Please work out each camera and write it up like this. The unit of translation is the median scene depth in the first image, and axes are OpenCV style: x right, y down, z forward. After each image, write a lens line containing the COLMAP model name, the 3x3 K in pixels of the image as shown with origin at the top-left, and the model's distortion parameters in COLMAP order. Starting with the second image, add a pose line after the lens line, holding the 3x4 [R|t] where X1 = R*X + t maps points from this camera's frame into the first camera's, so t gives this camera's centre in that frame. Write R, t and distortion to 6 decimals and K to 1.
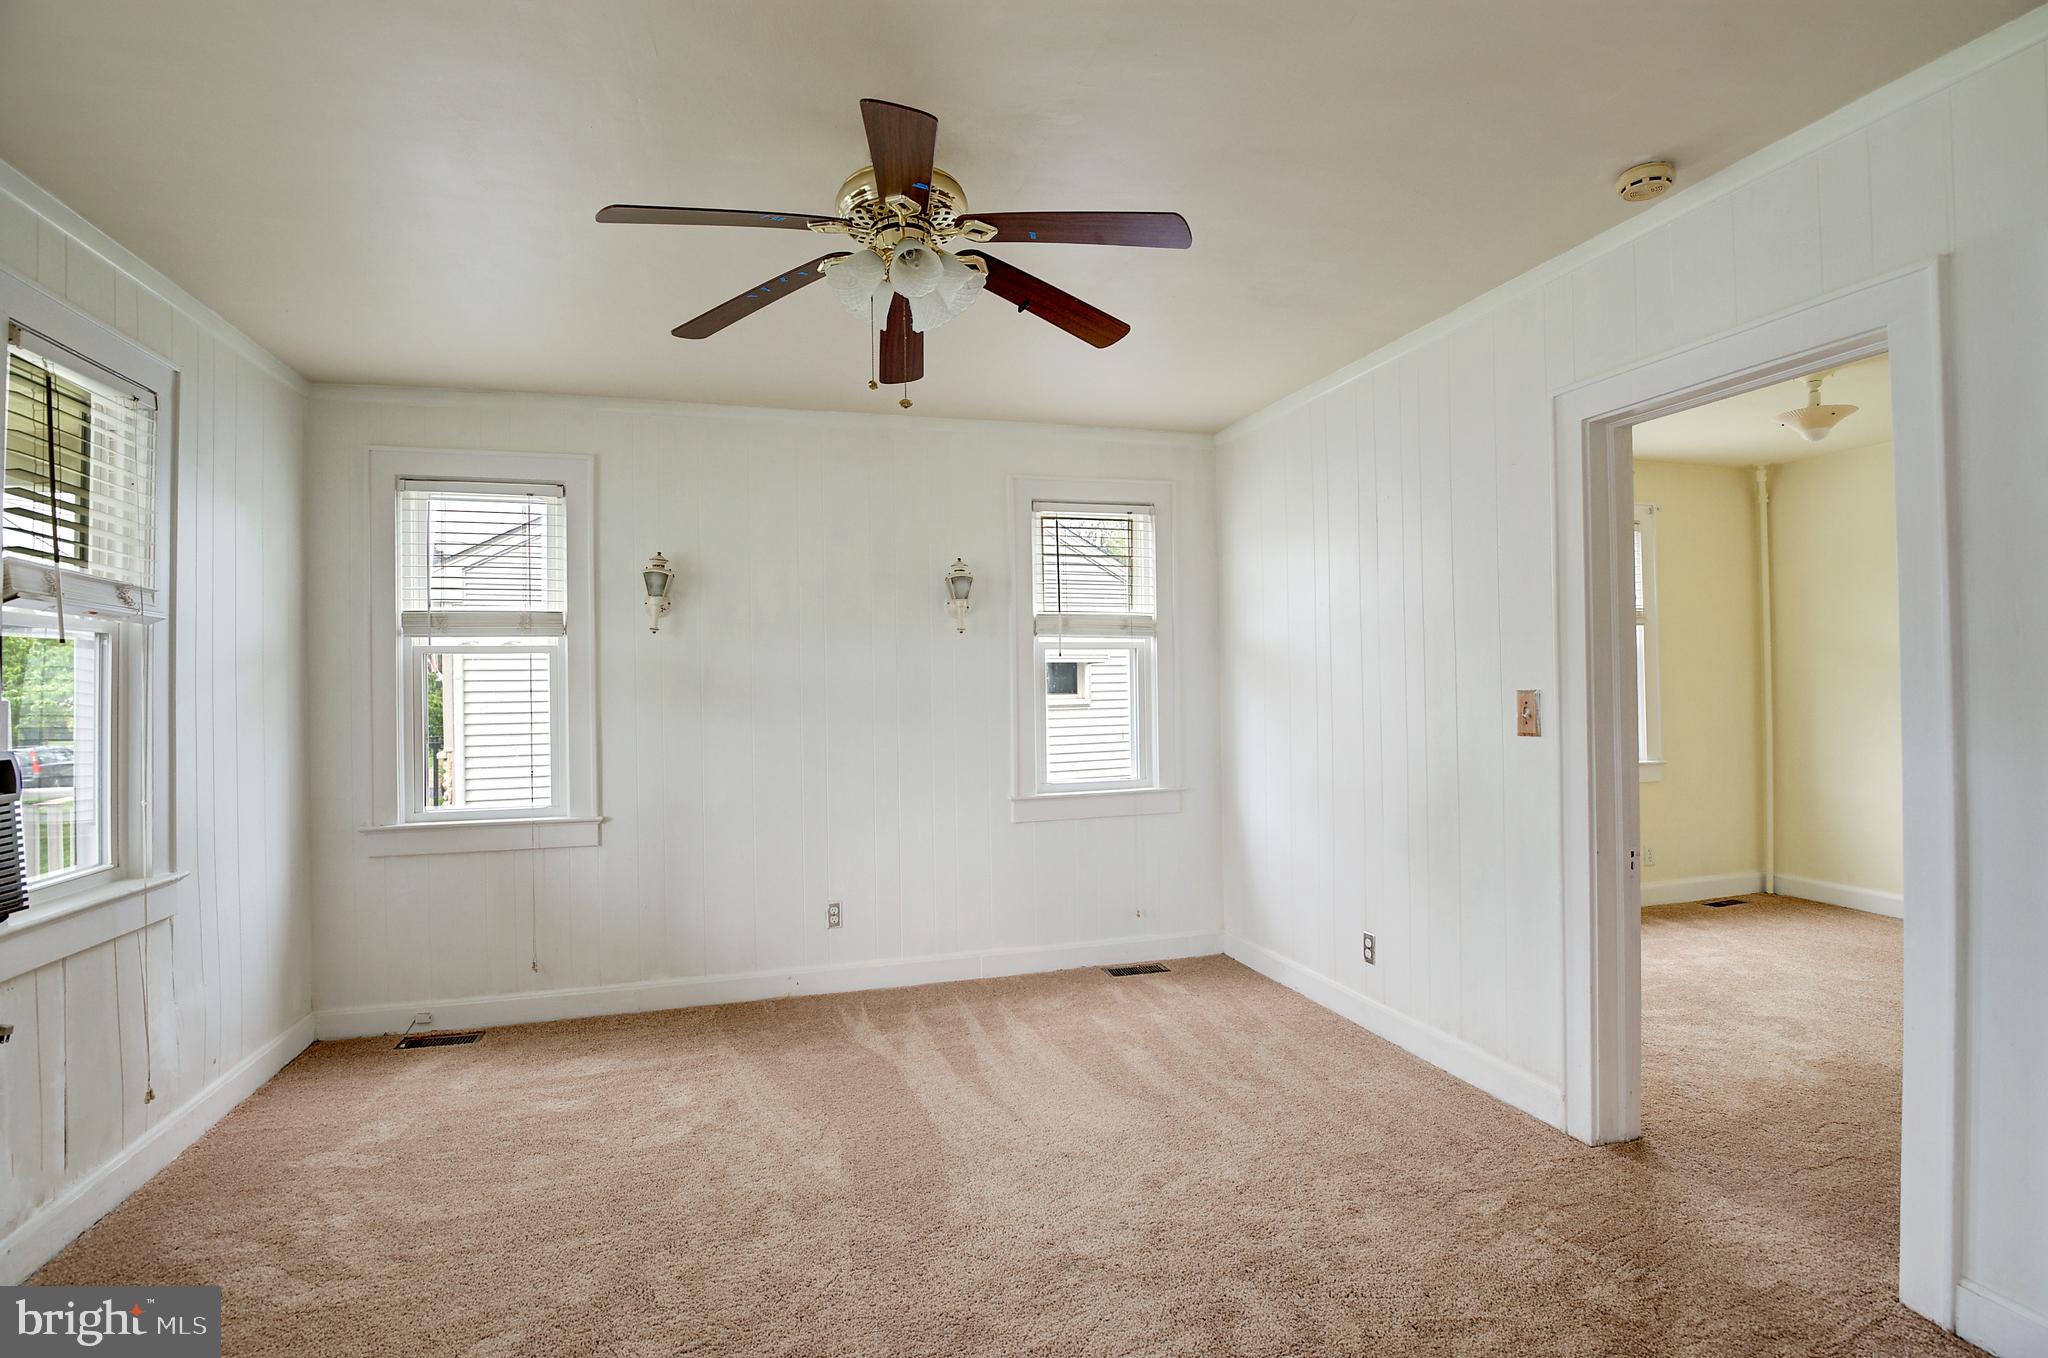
lens RADIAL K [[1000.1, 0, 1026.1], [0, 1000.1, 674.7], [0, 0, 1]] dist [-0.023410, -0.003876]
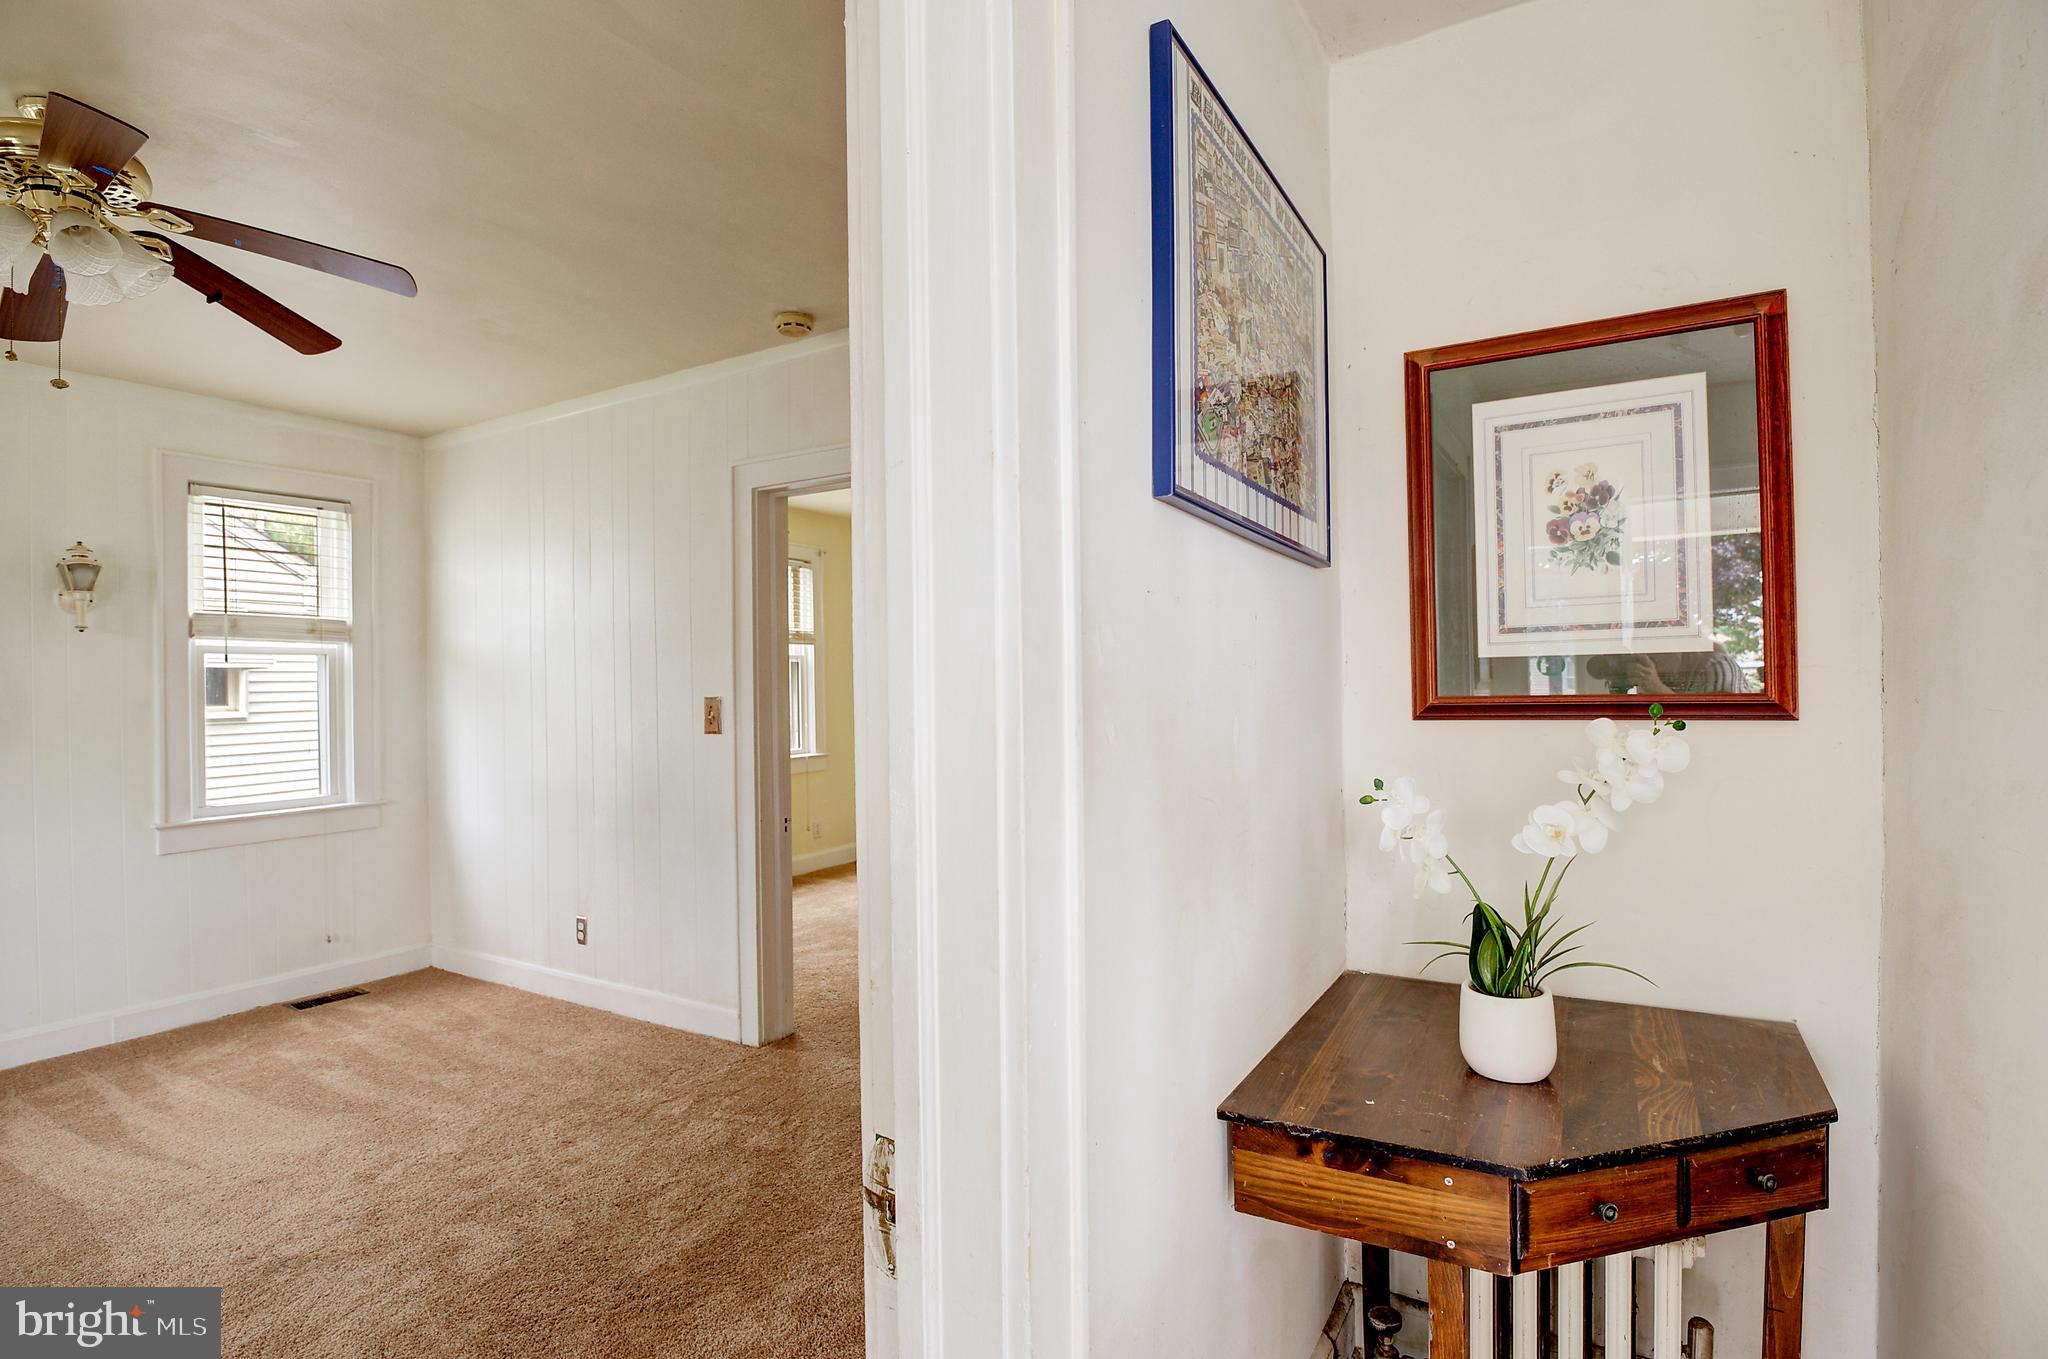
lens RADIAL K [[1000.1, 0, 1025.7], [0, 1000.1, 678.6], [0, 0, 1]] dist [-0.023410, -0.003876]
pose [[0.735266, 0.006405, 0.677749, -0.053651], [-0.002996, 0.999976, -0.006200, -0.000755], [-0.677772, 0.002529, 0.735268, -0.184869]]
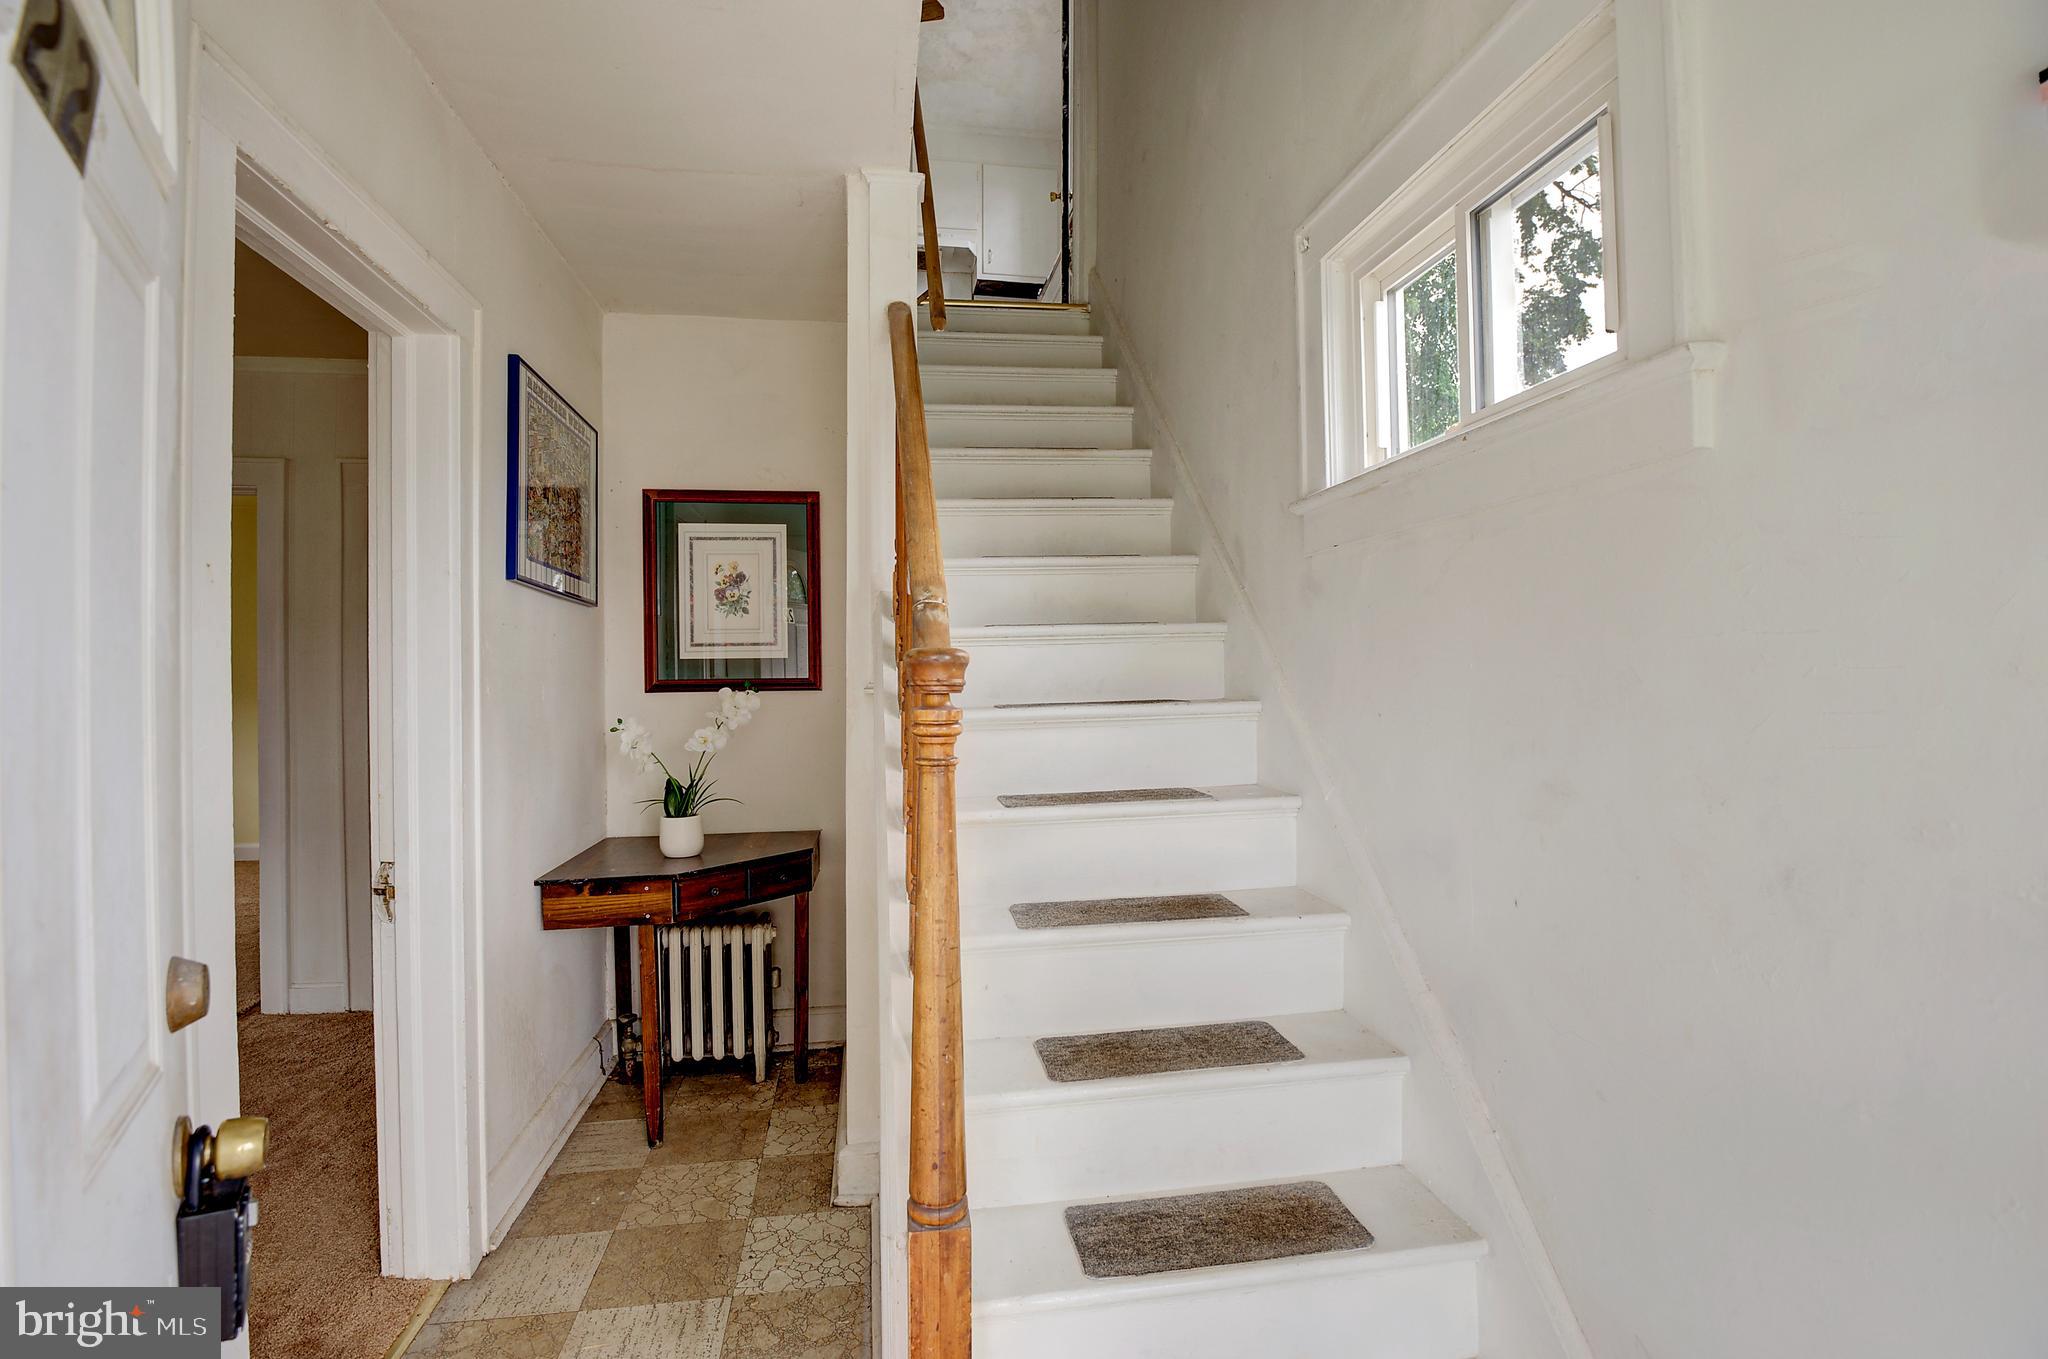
lens RADIAL K [[1000.1, 0, 1031.5], [0, 1000.1, 678.0], [0, 0, 1]] dist [-0.023410, -0.003876]
pose [[0.134754, 0.012018, 0.990806, -1.334128], [-0.005465, 0.999920, -0.011385, 0.041475], [-0.990864, -0.003881, 0.134809, -0.999626]]
